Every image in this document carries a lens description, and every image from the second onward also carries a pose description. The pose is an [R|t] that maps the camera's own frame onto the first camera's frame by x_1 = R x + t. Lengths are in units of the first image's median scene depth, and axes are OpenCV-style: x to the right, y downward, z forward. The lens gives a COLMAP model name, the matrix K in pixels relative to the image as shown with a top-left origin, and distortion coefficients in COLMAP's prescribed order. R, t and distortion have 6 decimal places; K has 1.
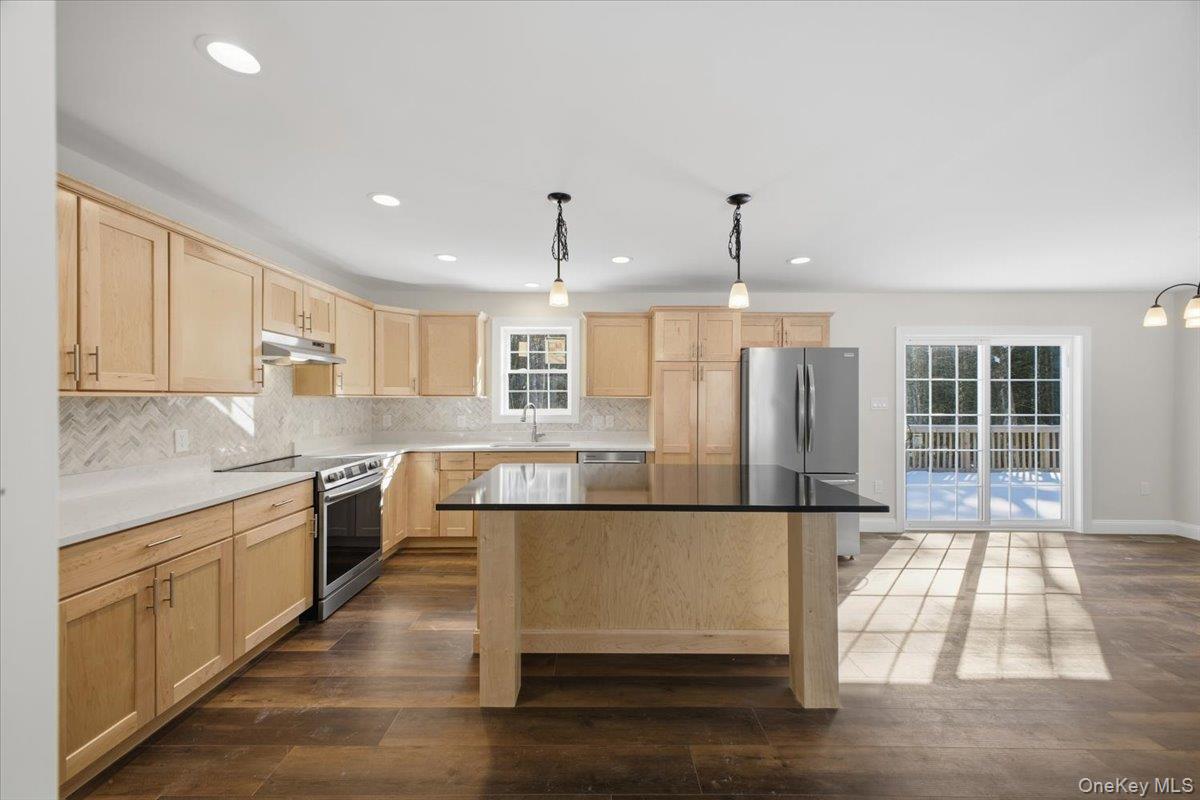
lens RADIAL K [[470.8, 0, 600.0], [0, 470.8, 400.0], [0, 0, 1]] dist [0.023686, -0.007237]
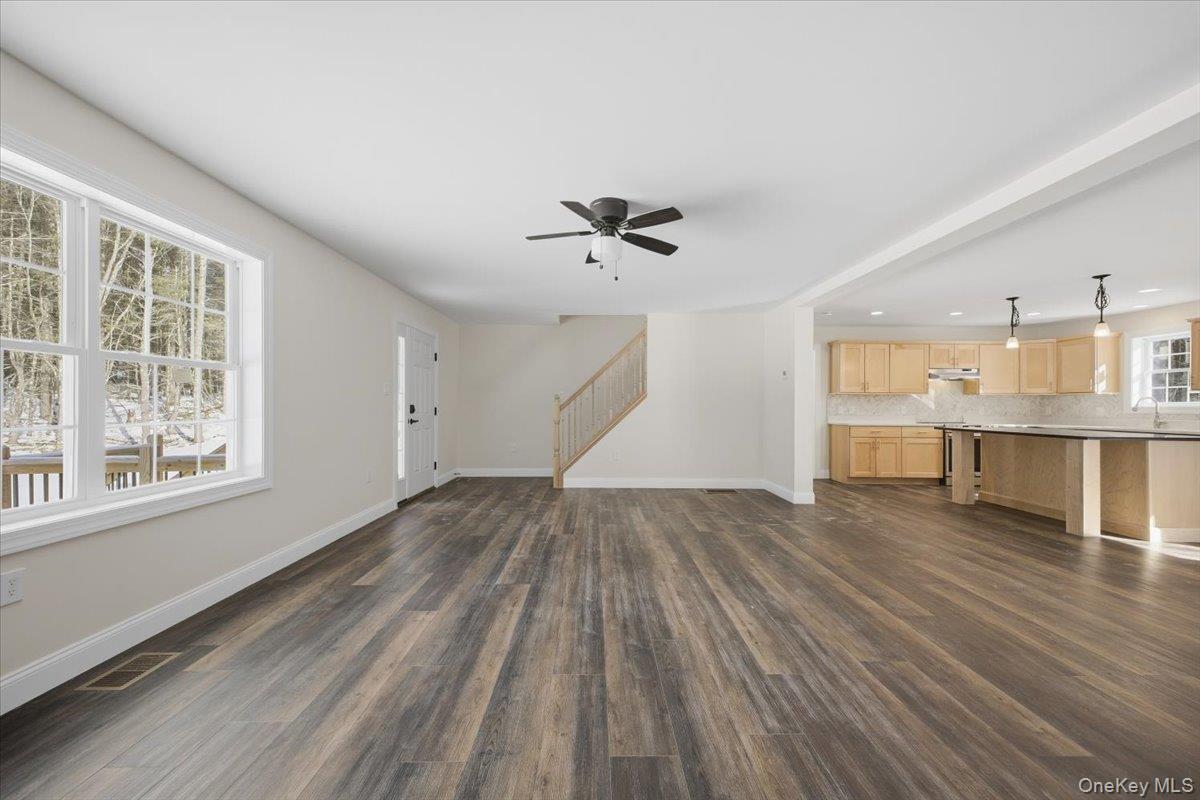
lens RADIAL K [[477.5, 0, 600.0], [0, 477.5, 400.0], [0, 0, 1]] dist [0.023244, -0.007200]
pose [[0.009413, -0.012826, -0.999873, 1.283585], [-0.008834, 0.999878, -0.012909, 0.050098], [0.999917, 0.008955, 0.009298, -0.549869]]
